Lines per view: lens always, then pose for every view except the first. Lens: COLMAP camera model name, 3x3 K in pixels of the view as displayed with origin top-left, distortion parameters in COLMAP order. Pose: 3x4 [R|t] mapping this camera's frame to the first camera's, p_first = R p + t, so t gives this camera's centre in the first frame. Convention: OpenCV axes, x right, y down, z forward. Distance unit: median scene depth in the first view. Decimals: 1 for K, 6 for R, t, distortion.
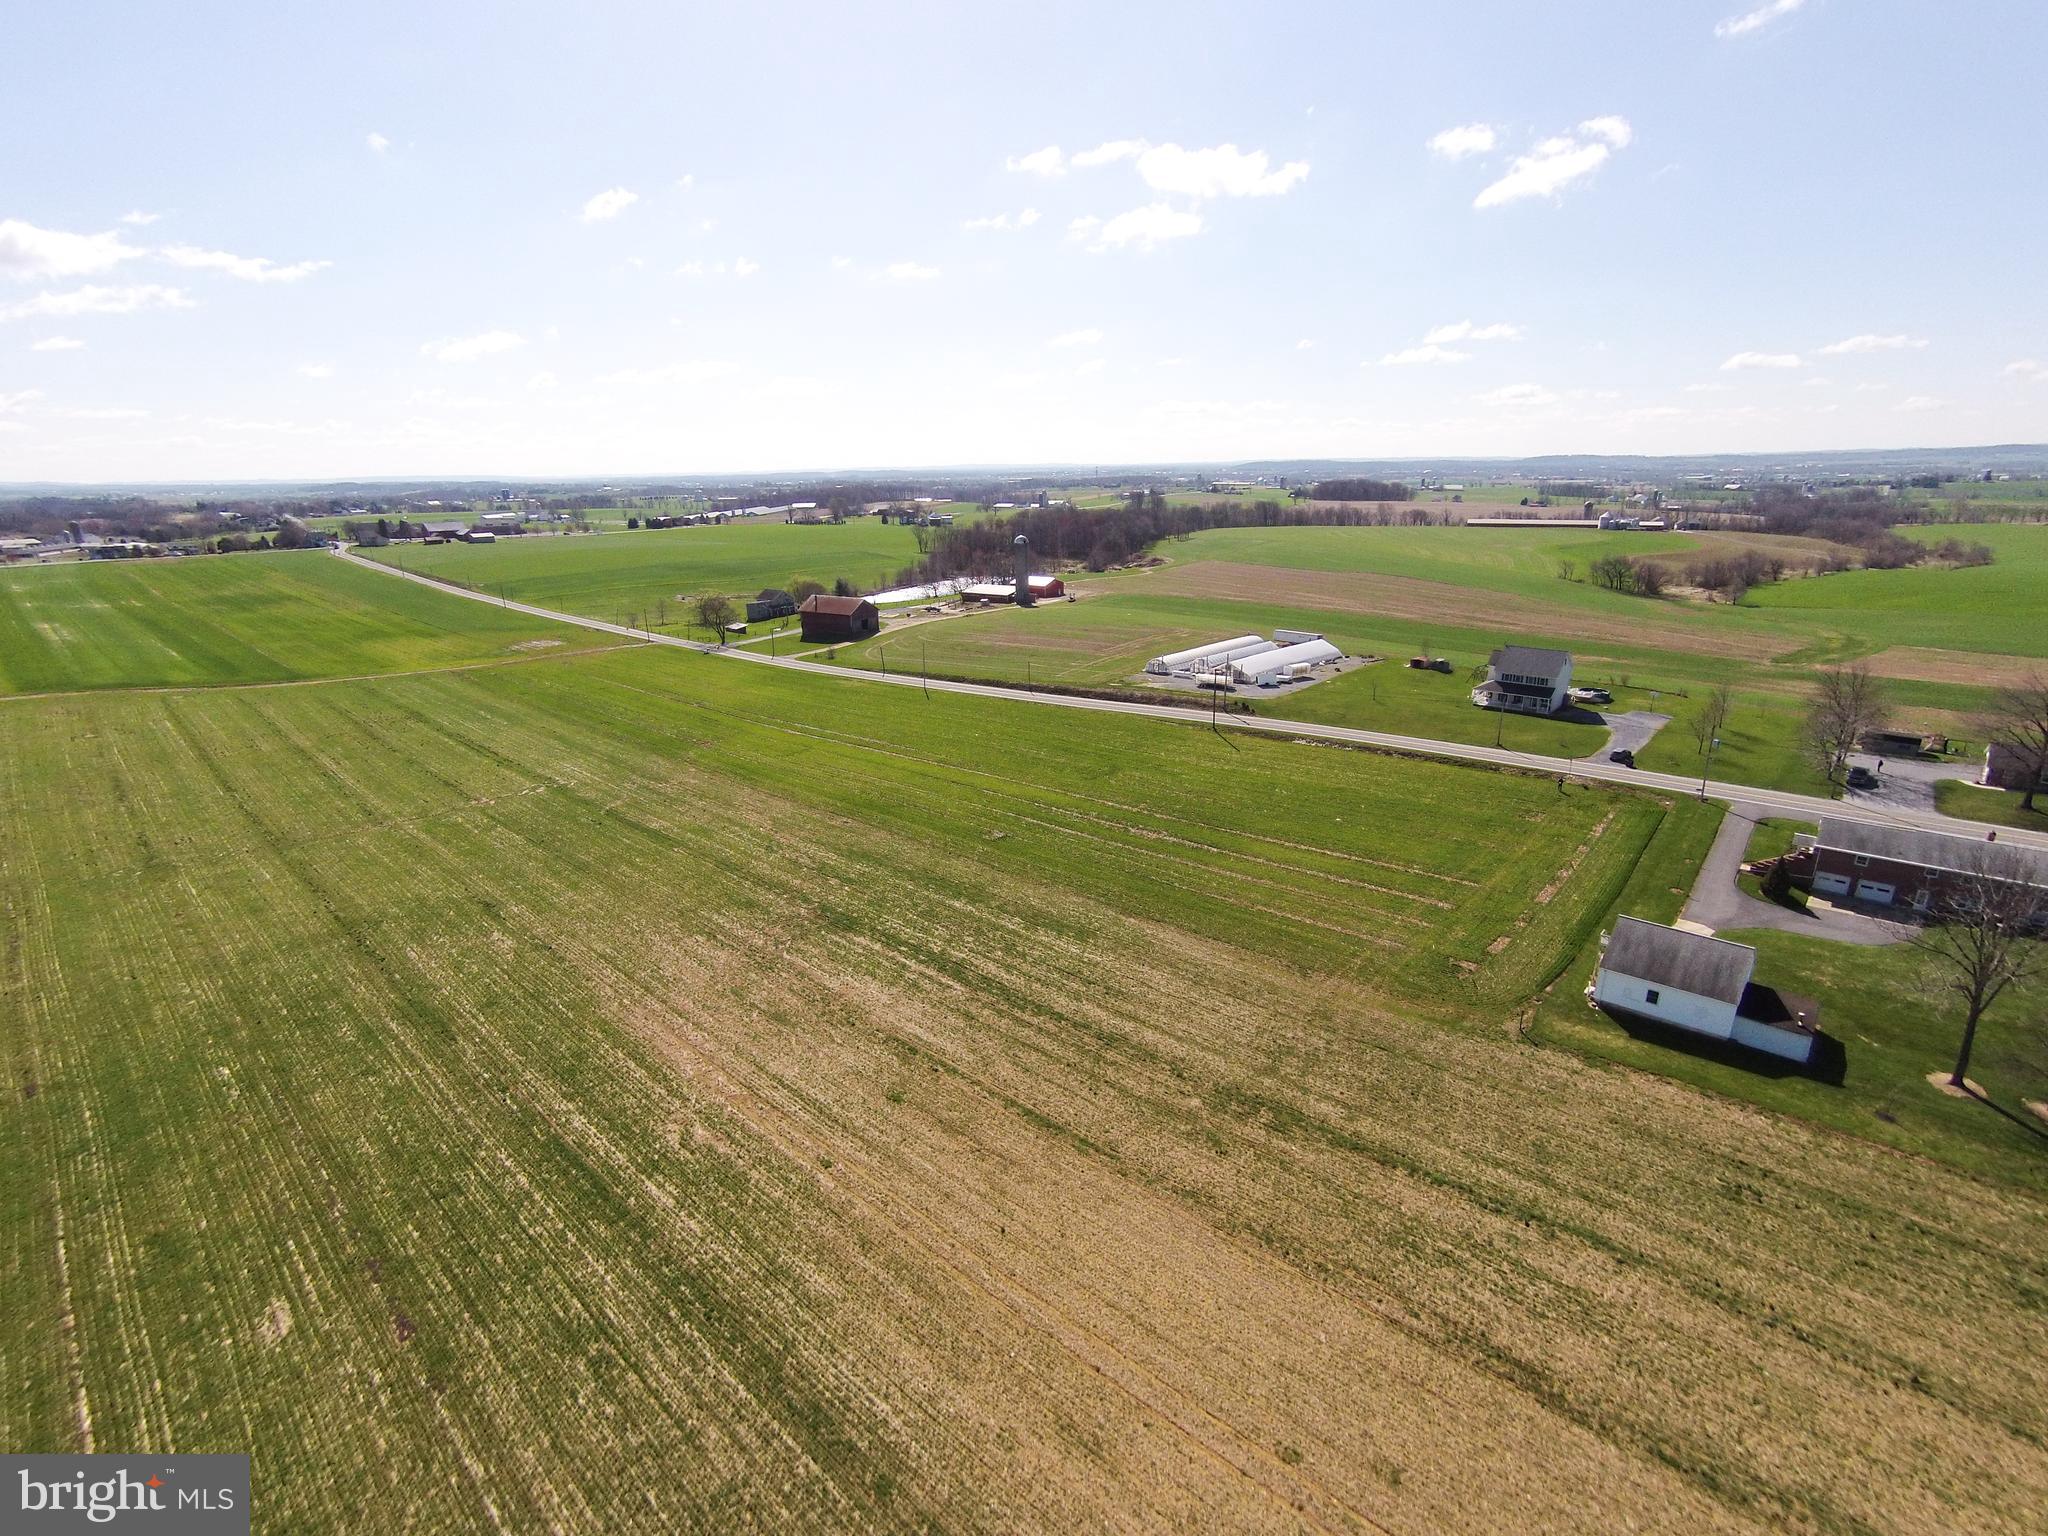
lens RADIAL K [[998.9, 0, 1057.3], [0, 998.9, 682.9], [0, 0, 1]] dist [-0.042791, 0.016183]
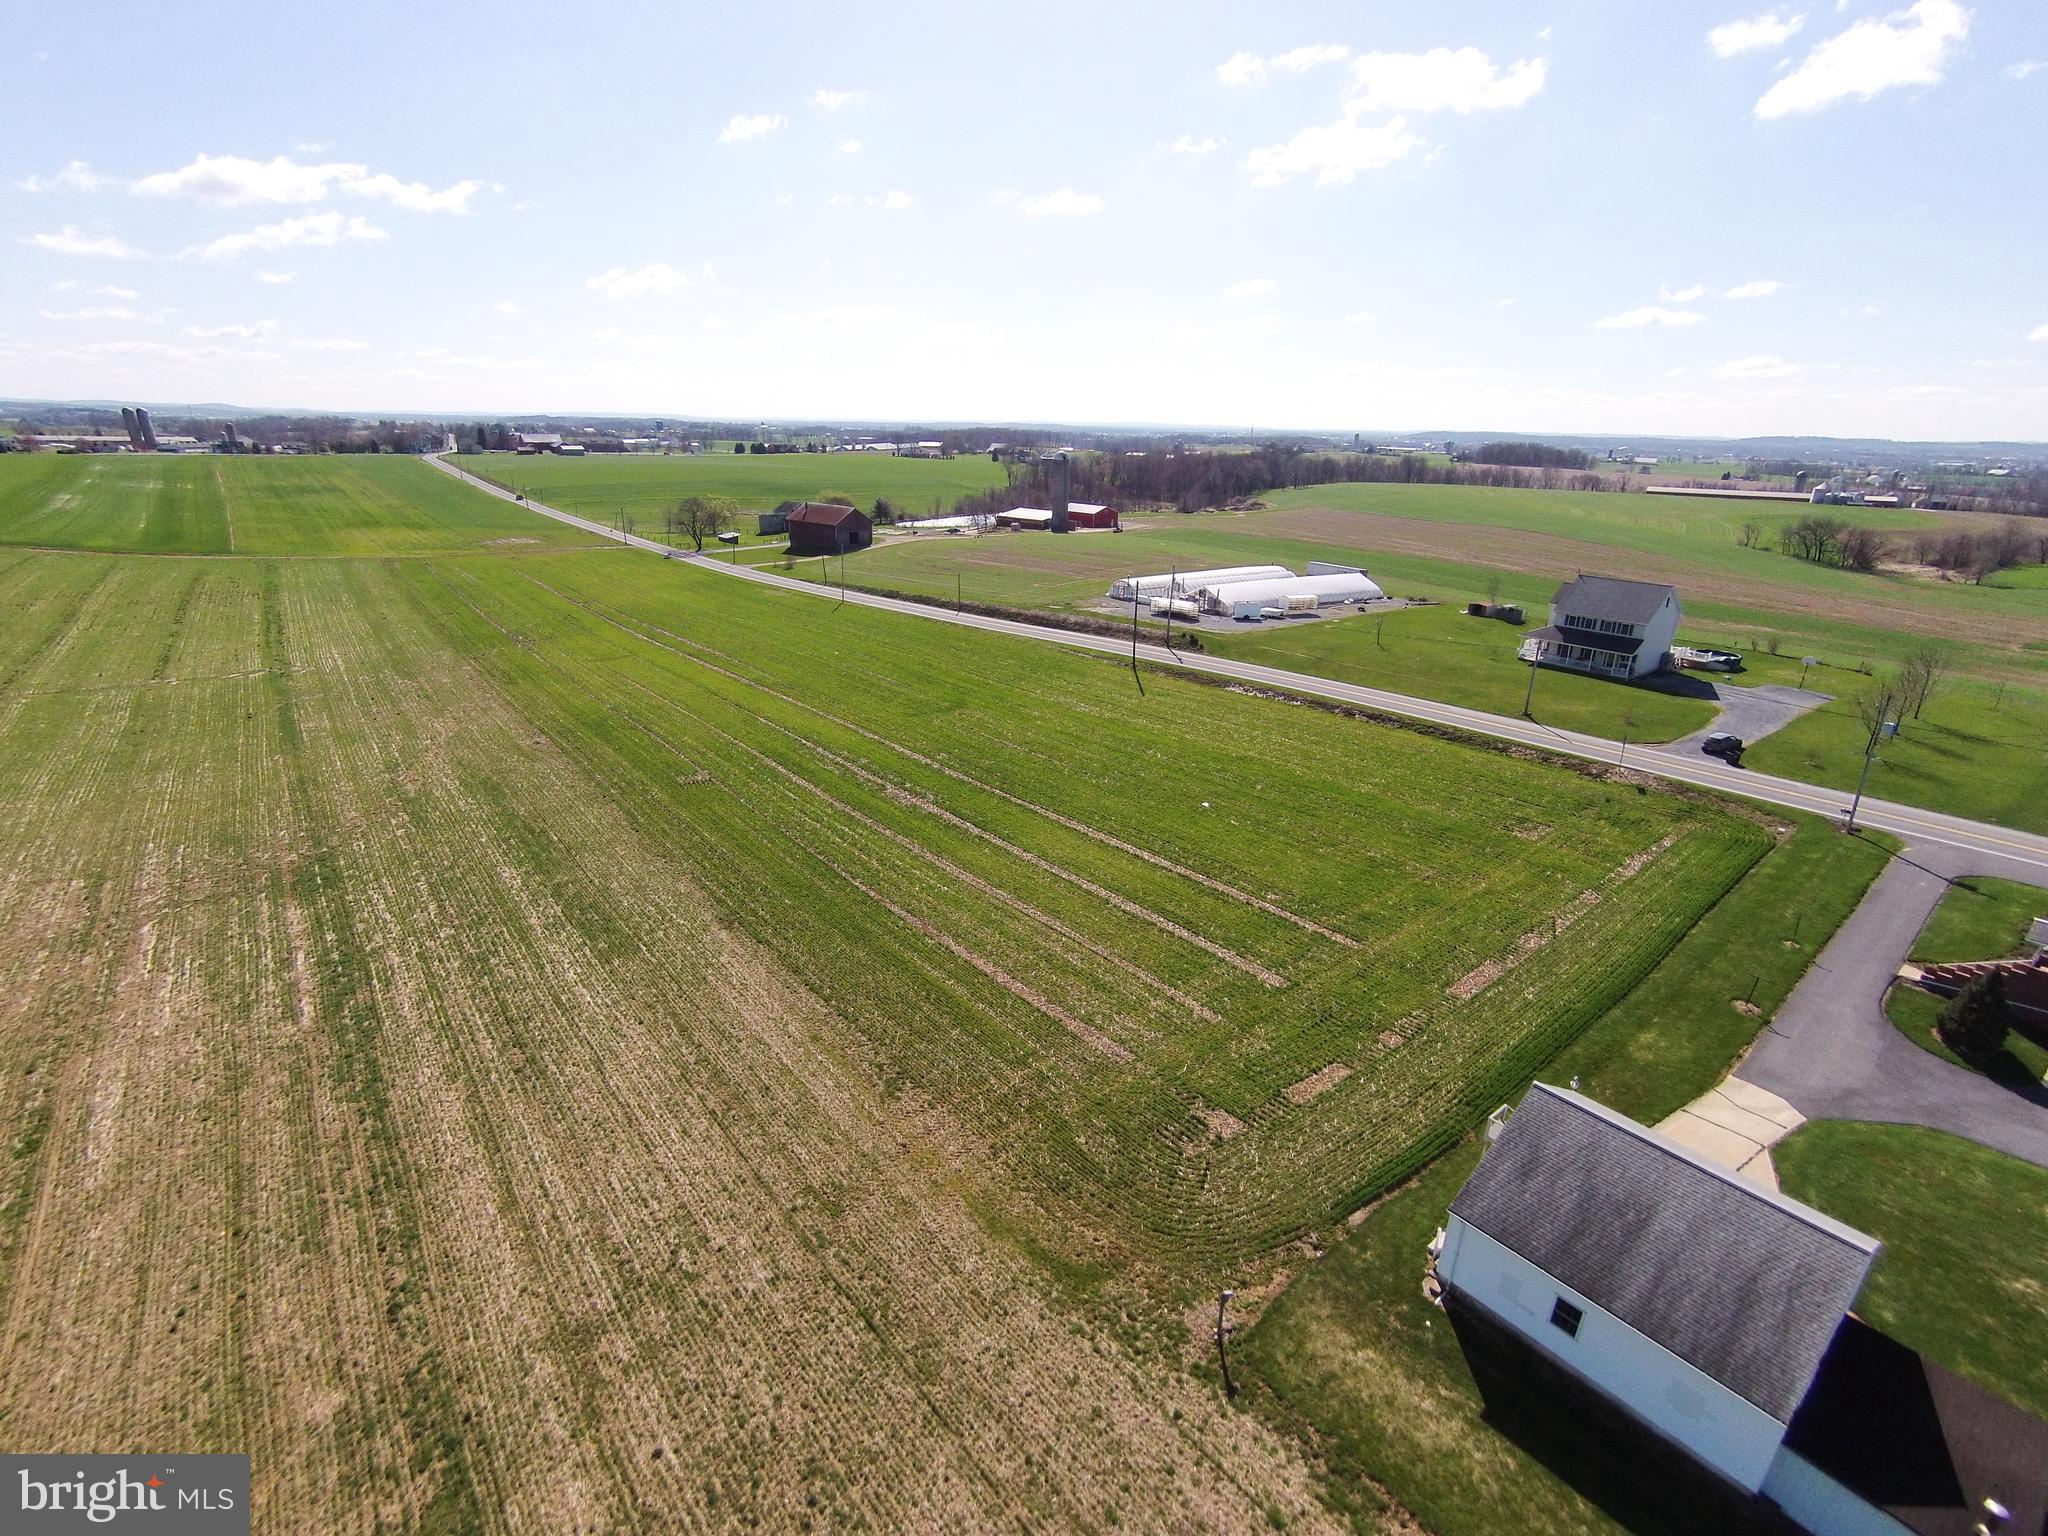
lens RADIAL K [[998.9, 0, 1052.6], [0, 998.9, 699.5], [0, 0, 1]] dist [-0.042791, 0.016183]
pose [[0.985295, 0.079784, -0.151089, 0.263999], [-0.071665, 0.995715, 0.058448, 0.041152], [0.155105, -0.046760, 0.986791, 0.355680]]
